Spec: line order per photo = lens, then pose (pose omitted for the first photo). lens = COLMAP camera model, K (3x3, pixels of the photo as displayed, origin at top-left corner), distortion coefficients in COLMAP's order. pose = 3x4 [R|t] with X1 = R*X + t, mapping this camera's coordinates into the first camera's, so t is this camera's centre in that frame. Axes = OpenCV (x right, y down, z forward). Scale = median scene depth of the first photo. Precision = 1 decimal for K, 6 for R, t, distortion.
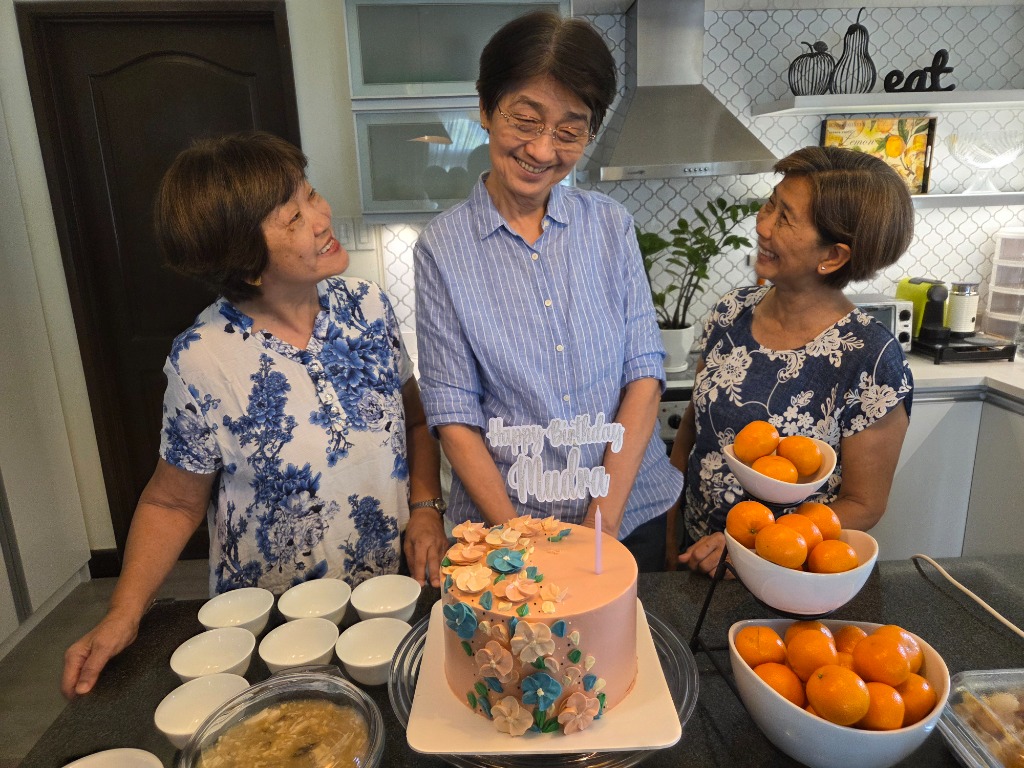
lens RADIAL K [[701.1, 0, 512.0], [0, 701.1, 384.0], [0, 0, 1]] dist [0.003325, -0.005665]
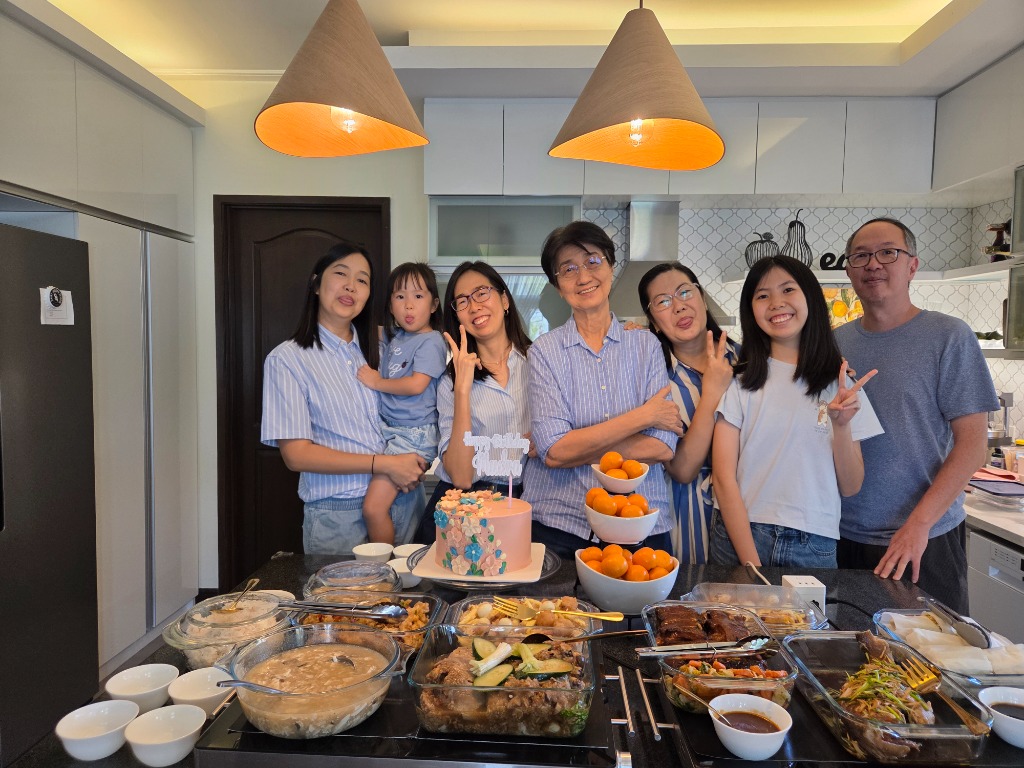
lens RADIAL K [[690.1, 0, 507.6], [0, 690.1, 378.9], [0, 0, 1]] dist [0.038210, -0.037363]
pose [[0.993154, 0.043636, -0.108355, 0.260836], [-0.064018, 0.979222, -0.192422, 0.234459], [0.097707, 0.198042, 0.975312, -0.876203]]
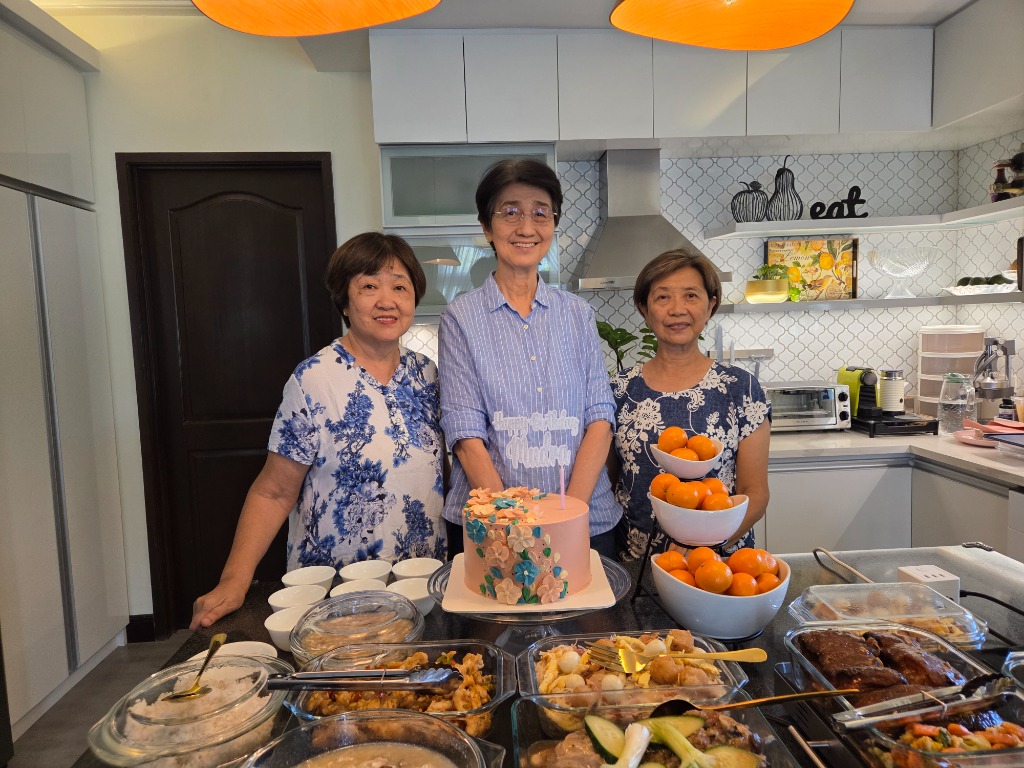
lens RADIAL K [[686.0, 0, 512.0], [0, 686.0, 384.0], [0, 0, 1]] dist [0.045320, -0.045779]
pose [[0.999983, -0.005382, -0.002204, 0.010524], [0.004949, 0.986519, -0.163570, 0.198528], [0.003055, 0.163556, 0.986529, -0.460508]]
